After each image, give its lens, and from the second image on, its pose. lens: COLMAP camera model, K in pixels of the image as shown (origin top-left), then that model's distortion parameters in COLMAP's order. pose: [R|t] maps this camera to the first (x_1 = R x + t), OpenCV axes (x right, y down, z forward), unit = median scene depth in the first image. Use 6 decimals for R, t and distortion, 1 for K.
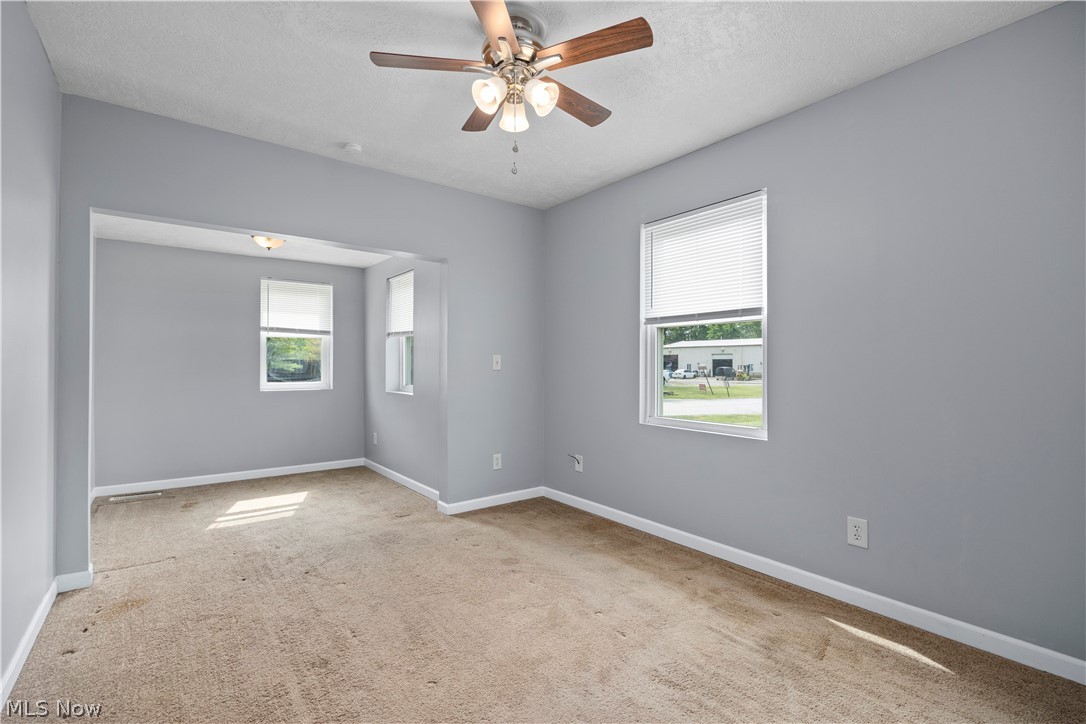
lens RADIAL K [[484.9, 0, 551.3], [0, 484.9, 358.6], [0, 0, 1]] dist [-0.014988, 0.000016]
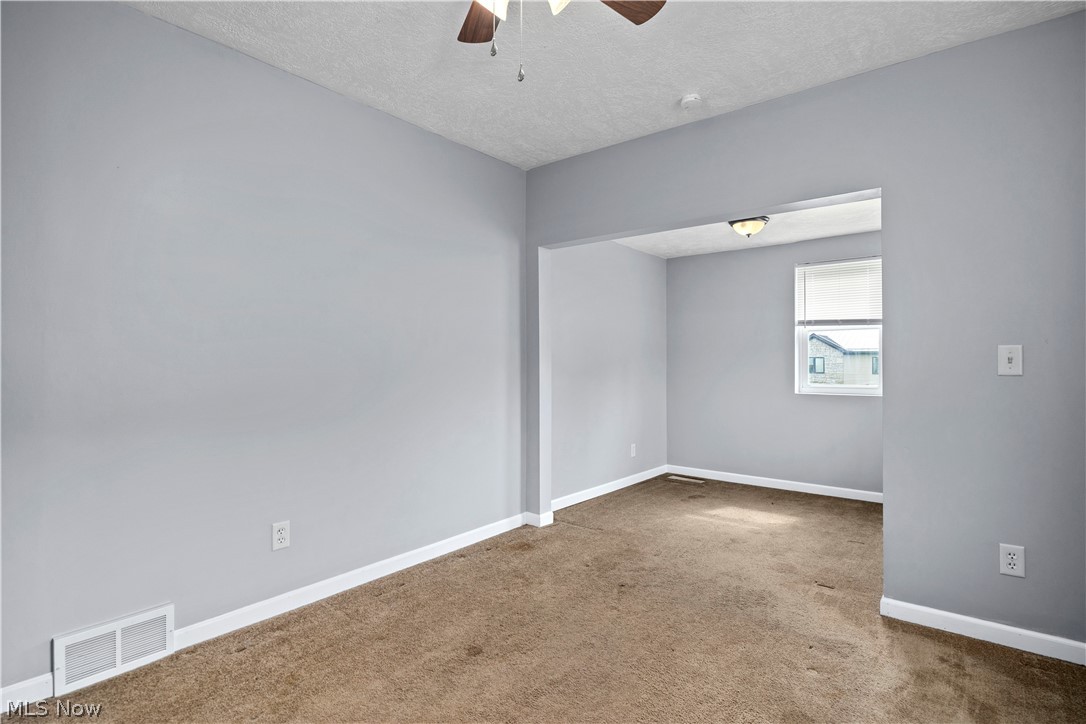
lens RADIAL K [[534.8, 0, 543.6], [0, 534.8, 359.4], [0, 0, 1]] dist [-0.009963, 0.000519]
pose [[0.216518, -0.006481, -0.976257, 0.359114], [0.010826, 0.999932, -0.004237, 0.005491], [0.976219, -0.009651, 0.216574, 0.475340]]
